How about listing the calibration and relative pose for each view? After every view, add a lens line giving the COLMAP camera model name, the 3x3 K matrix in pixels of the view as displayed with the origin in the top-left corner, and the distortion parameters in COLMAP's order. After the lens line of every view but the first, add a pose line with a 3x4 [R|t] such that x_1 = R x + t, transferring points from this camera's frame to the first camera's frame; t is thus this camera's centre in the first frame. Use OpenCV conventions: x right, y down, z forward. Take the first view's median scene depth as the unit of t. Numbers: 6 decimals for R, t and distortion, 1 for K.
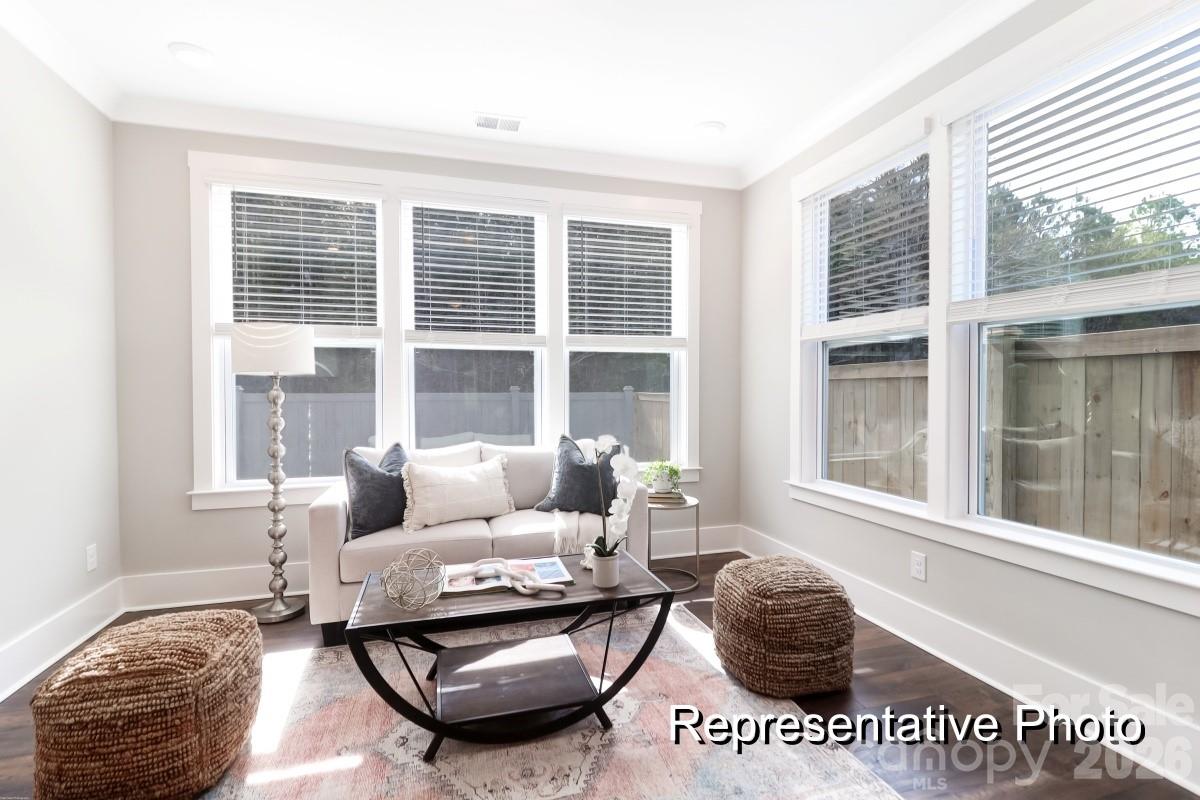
lens RADIAL K [[554.9, 0, 598.0], [0, 554.9, 401.3], [0, 0, 1]] dist [0.028286, -0.018666]
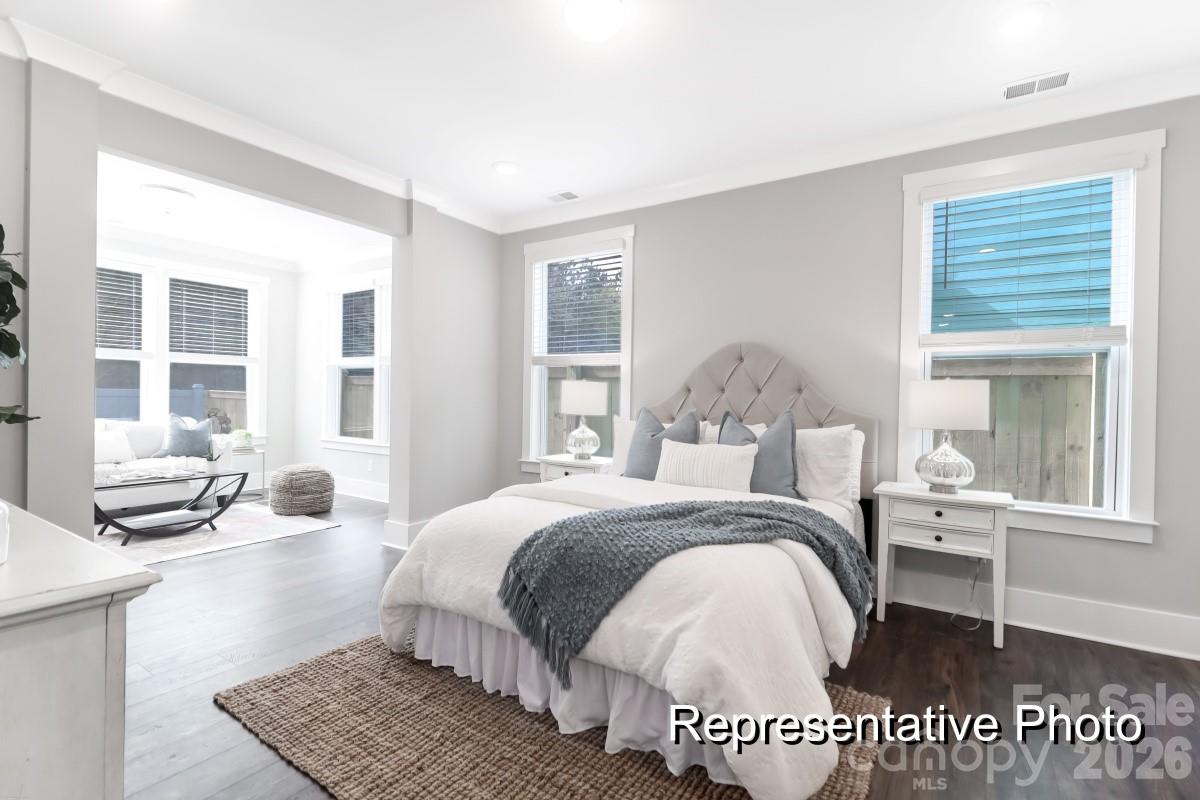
lens RADIAL K [[564.9, 0, 600.0], [0, 564.9, 400.0], [0, 0, 1]] dist [0.019261, -0.000778]
pose [[0.770731, 0.009023, 0.637097, -0.154074], [-0.003033, 0.999940, -0.010492, 0.029284], [-0.637154, 0.006155, 0.770712, -1.093437]]
